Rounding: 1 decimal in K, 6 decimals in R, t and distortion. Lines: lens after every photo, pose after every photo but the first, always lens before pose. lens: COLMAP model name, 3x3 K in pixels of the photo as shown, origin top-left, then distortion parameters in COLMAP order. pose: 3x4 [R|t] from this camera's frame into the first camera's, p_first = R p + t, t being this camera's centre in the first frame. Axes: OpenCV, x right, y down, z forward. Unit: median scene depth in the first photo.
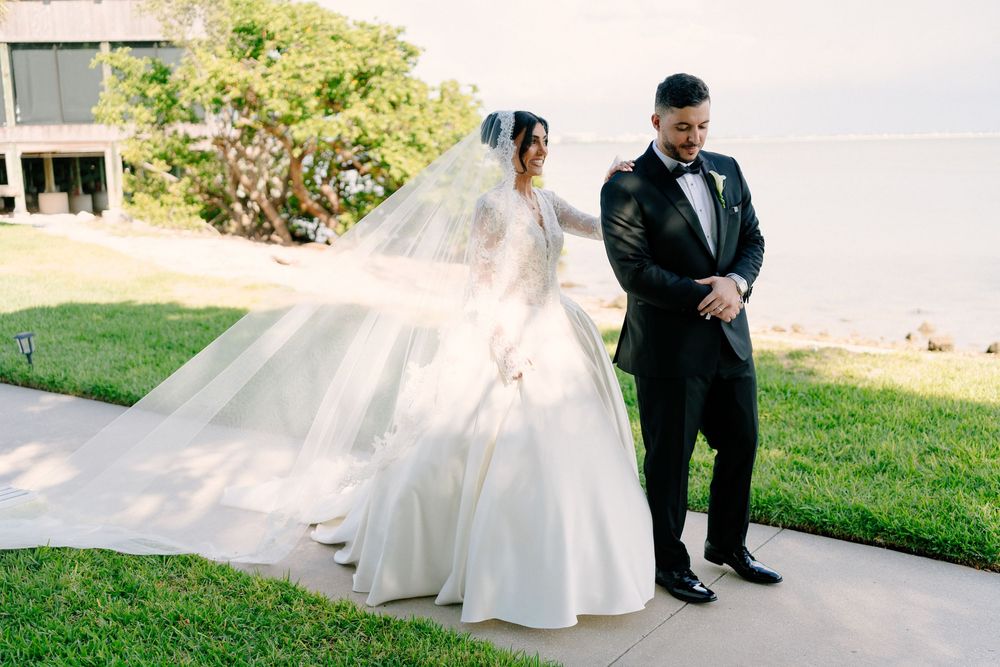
lens RADIAL K [[1082.3, 0, 511.5], [0, 1082.3, 326.3], [0, 0, 1]] dist [0.010206, 0.000000]
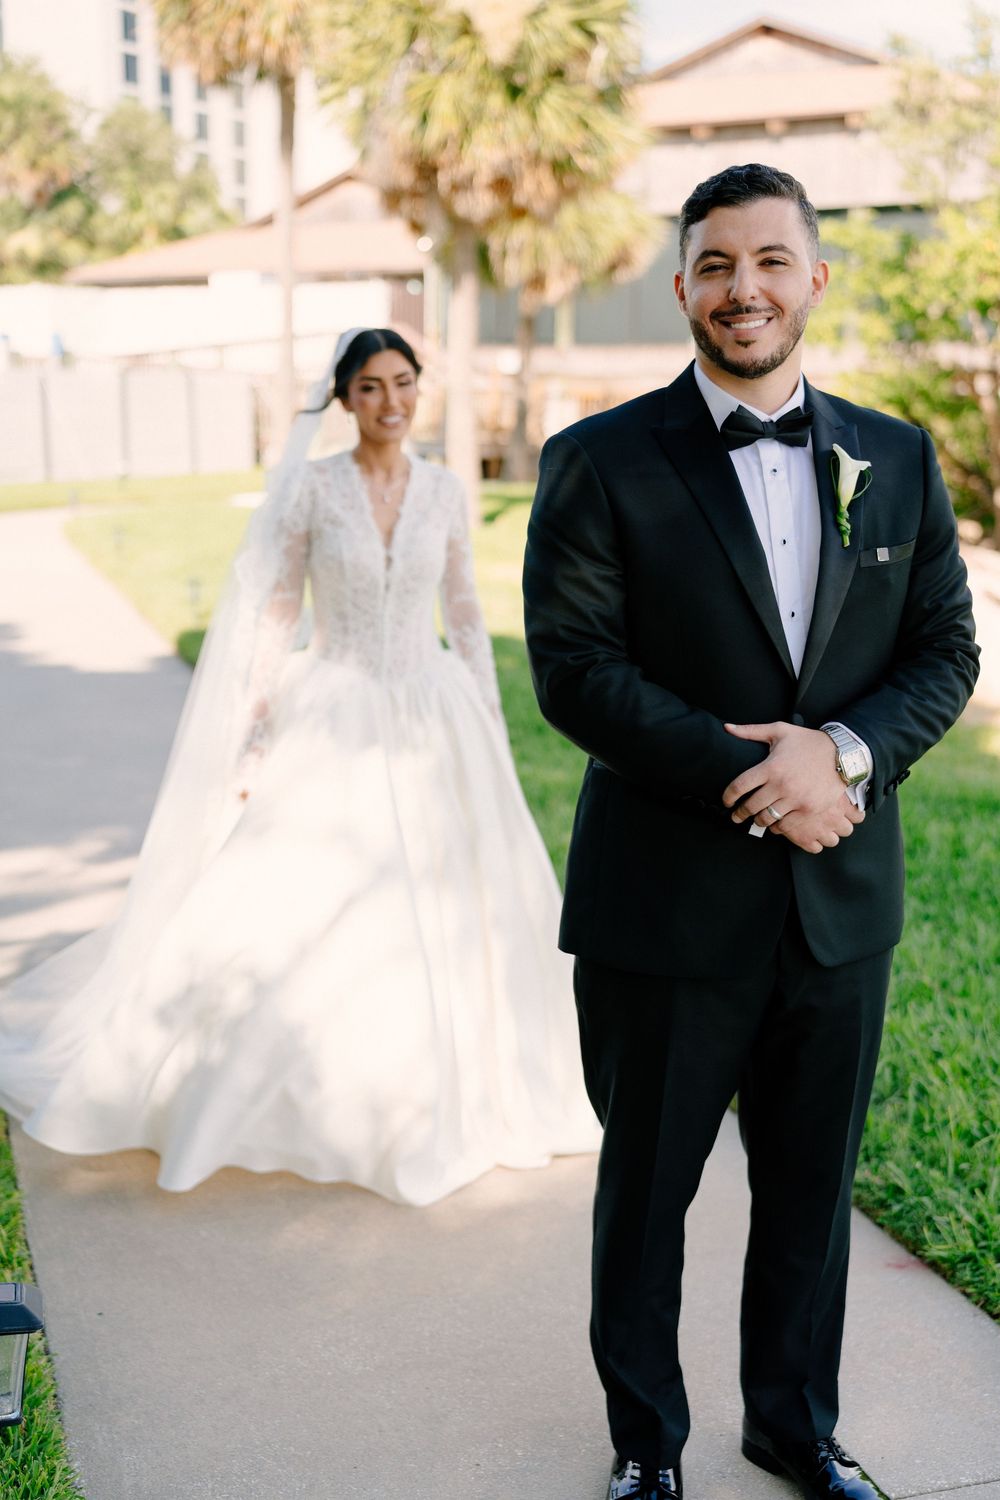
lens RADIAL K [[1851.0, 0, 494.7], [0, 1851.0, 758.1], [0, 0, 1]] dist [-0.006773, 0.000000]
pose [[0.818945, 0.135008, -0.557764, 0.093046], [-0.117085, 0.990797, 0.067912, -0.013336], [0.561800, 0.009690, 0.827216, 0.083200]]
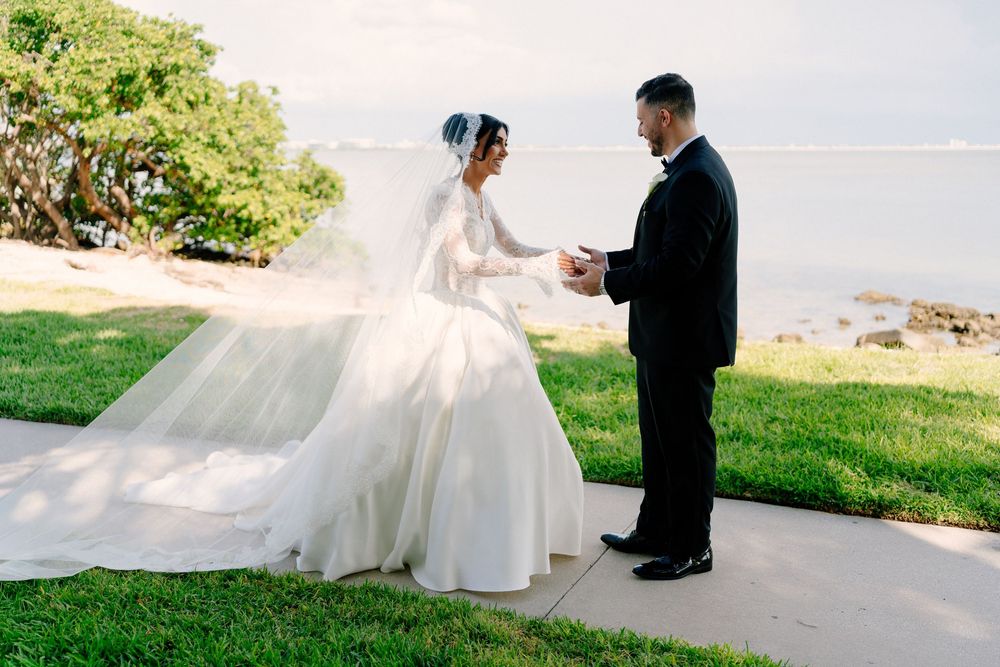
lens RADIAL K [[1082.3, 0, 526.9], [0, 1082.3, 334.0], [0, 0, 1]] dist [0.010206, 0.000000]
pose [[0.975431, -0.018010, 0.219567, -0.032544], [0.017888, 0.999837, 0.002544, 0.004563], [-0.219577, 0.001446, 0.975594, -0.016596]]
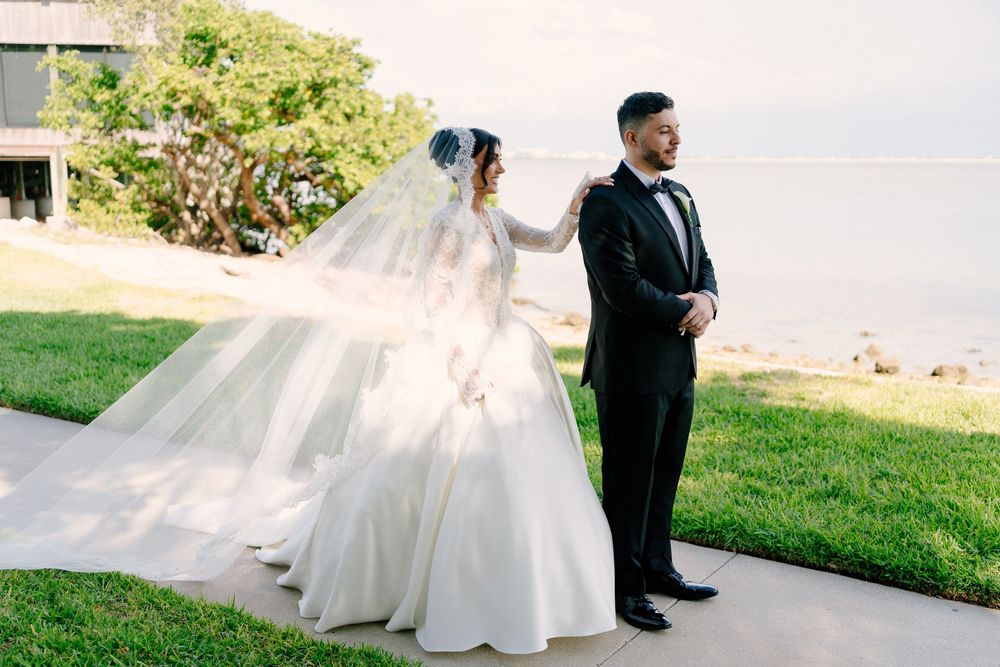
lens RADIAL K [[1082.3, 0, 517.6], [0, 1082.3, 325.4], [0, 0, 1]] dist [0.010206, 0.000000]
pose [[0.998560, 0.016119, 0.051168, -0.001223], [-0.015399, 0.999777, -0.014429, -0.001277], [-0.051390, 0.013620, 0.998586, 0.003361]]
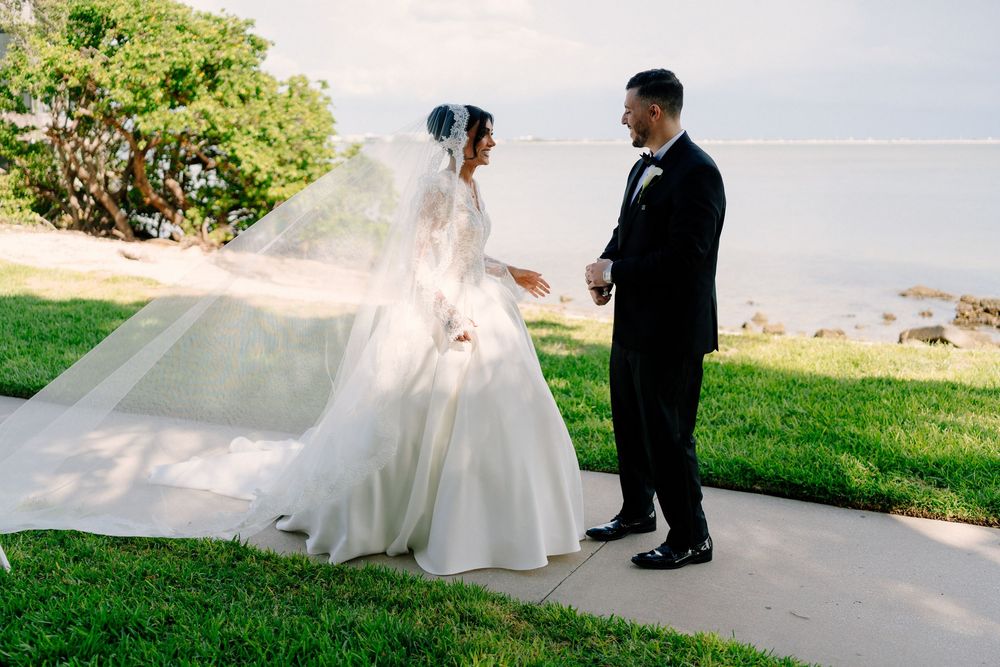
lens RADIAL K [[1082.3, 0, 525.3], [0, 1082.3, 335.1], [0, 0, 1]] dist [0.010206, 0.000000]
pose [[0.985834, -0.010152, 0.167415, -0.022328], [0.008808, 0.999923, 0.008770, 0.005383], [-0.167491, -0.007172, 0.985848, -0.021816]]
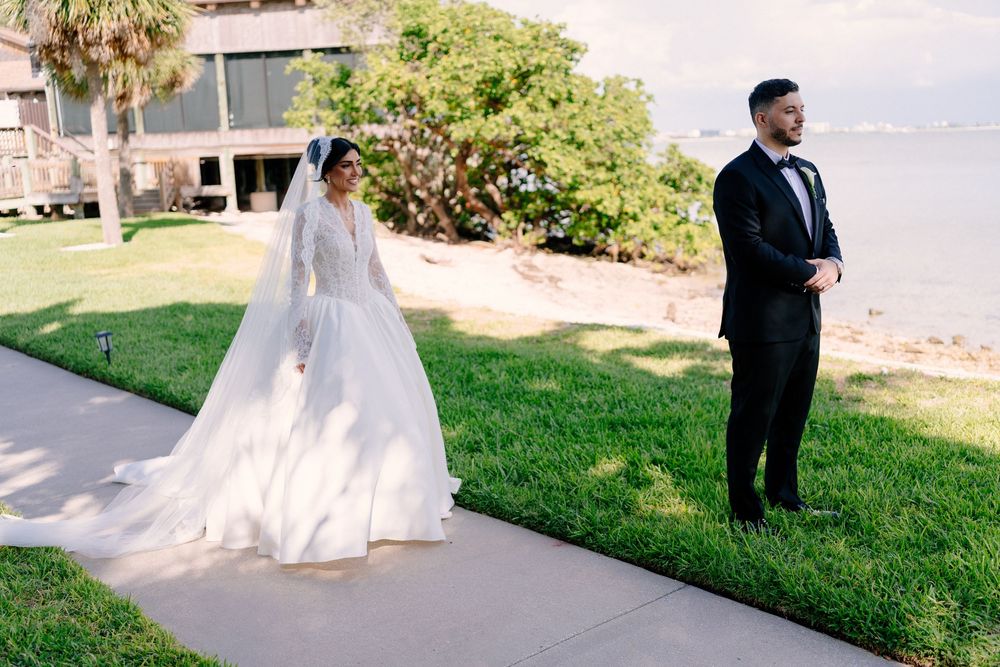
lens RADIAL K [[1082.3, 0, 494.6], [0, 1082.3, 314.0], [0, 0, 1]] dist [0.010206, 0.000000]
pose [[0.972551, 0.019153, -0.231900, 0.073396], [-0.020437, 0.999786, -0.003138, -0.006885], [0.231791, 0.007791, 0.972734, 0.024976]]
